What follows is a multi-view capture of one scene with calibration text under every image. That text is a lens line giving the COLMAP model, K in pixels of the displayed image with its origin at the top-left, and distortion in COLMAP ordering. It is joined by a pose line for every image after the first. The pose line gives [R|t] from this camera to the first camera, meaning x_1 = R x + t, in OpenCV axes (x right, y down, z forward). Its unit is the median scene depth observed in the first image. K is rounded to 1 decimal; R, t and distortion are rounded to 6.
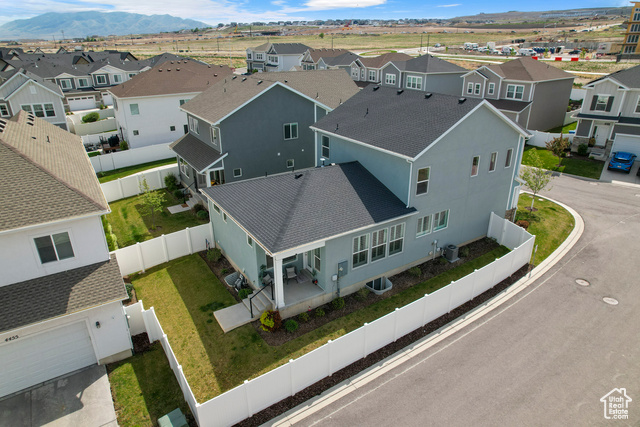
lens RADIAL K [[409.0, 0, 321.8], [0, 409.0, 215.8], [0, 0, 1]] dist [-0.074627, 0.062002]
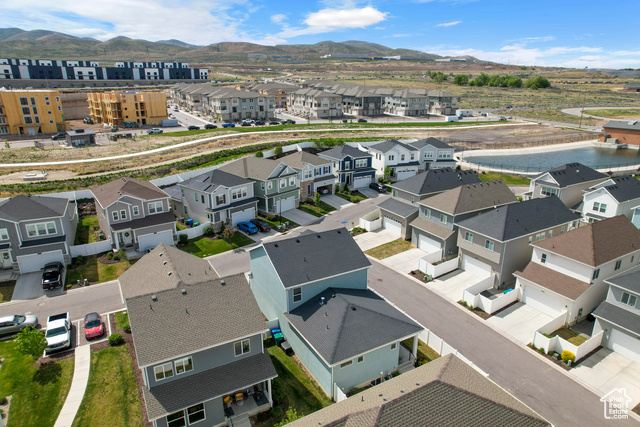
lens RADIAL K [[409.0, 0, 321.9], [0, 409.0, 214.2], [0, 0, 1]] dist [-0.074627, 0.062002]
pose [[0.052327, -0.308033, 0.949936, -1.137573], [0.395633, 0.879798, 0.263496, -0.690586], [-0.916917, 0.362038, 0.167905, 0.542274]]
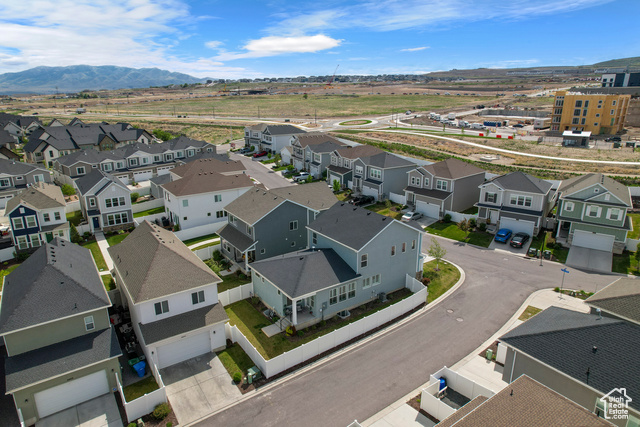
lens RADIAL K [[409.0, 0, 321.0], [0, 409.0, 214.0], [0, 0, 1]] dist [-0.074627, 0.062002]
pose [[0.999289, -0.010382, 0.036251, -0.025022], [0.014549, 0.993065, -0.116665, -0.060610], [-0.034788, 0.117110, 0.992509, -0.738842]]
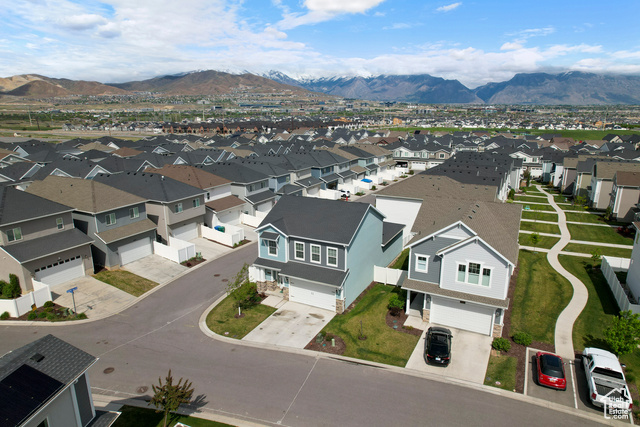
lens RADIAL K [[409.0, 0, 319.9], [0, 409.0, 216.6], [0, 0, 1]] dist [-0.074627, 0.062002]
pose [[-0.872214, 0.130091, -0.471507, 0.881956], [-0.189447, 0.798890, 0.570863, -1.005790], [0.450946, 0.587240, -0.672158, 1.821603]]
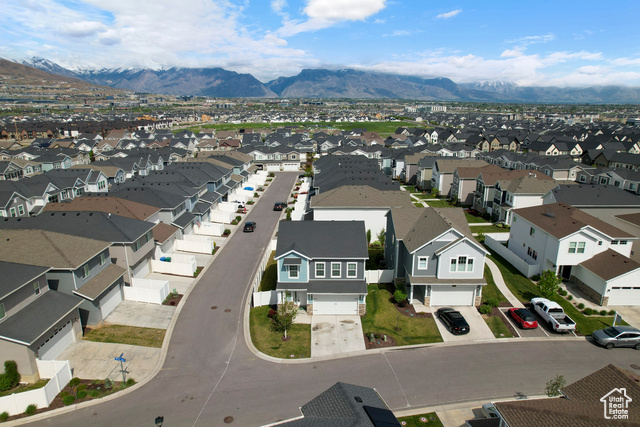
lens RADIAL K [[409.0, 0, 321.5], [0, 409.0, 216.3], [0, 0, 1]] dist [-0.074627, 0.062002]
pose [[-0.548933, 0.228533, -0.804018, 1.478763], [-0.330395, 0.824241, 0.459854, -1.009468], [0.767797, 0.518072, -0.376947, 1.450092]]
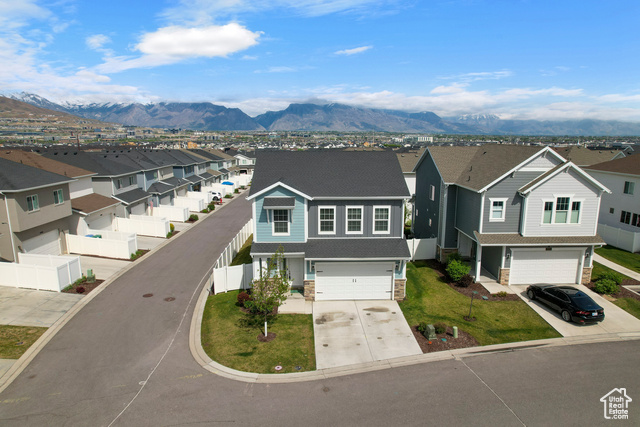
lens RADIAL K [[409.0, 0, 322.2], [0, 409.0, 216.0], [0, 0, 1]] dist [-0.074627, 0.062002]
pose [[-0.522120, 0.167907, -0.836181, 1.060016], [-0.335452, 0.860978, 0.382346, -0.503974], [0.784132, 0.480129, -0.393209, 1.315175]]
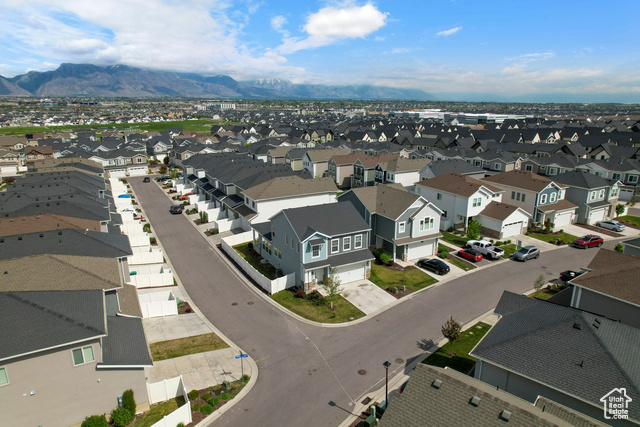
lens RADIAL K [[409.0, 0, 321.8], [0, 409.0, 215.1], [0, 0, 1]] dist [-0.074627, 0.062002]
pose [[-0.075228, 0.274939, -0.958514, 1.919623], [-0.394252, 0.874716, 0.281845, -0.736139], [0.915918, 0.399099, 0.042592, 0.822347]]
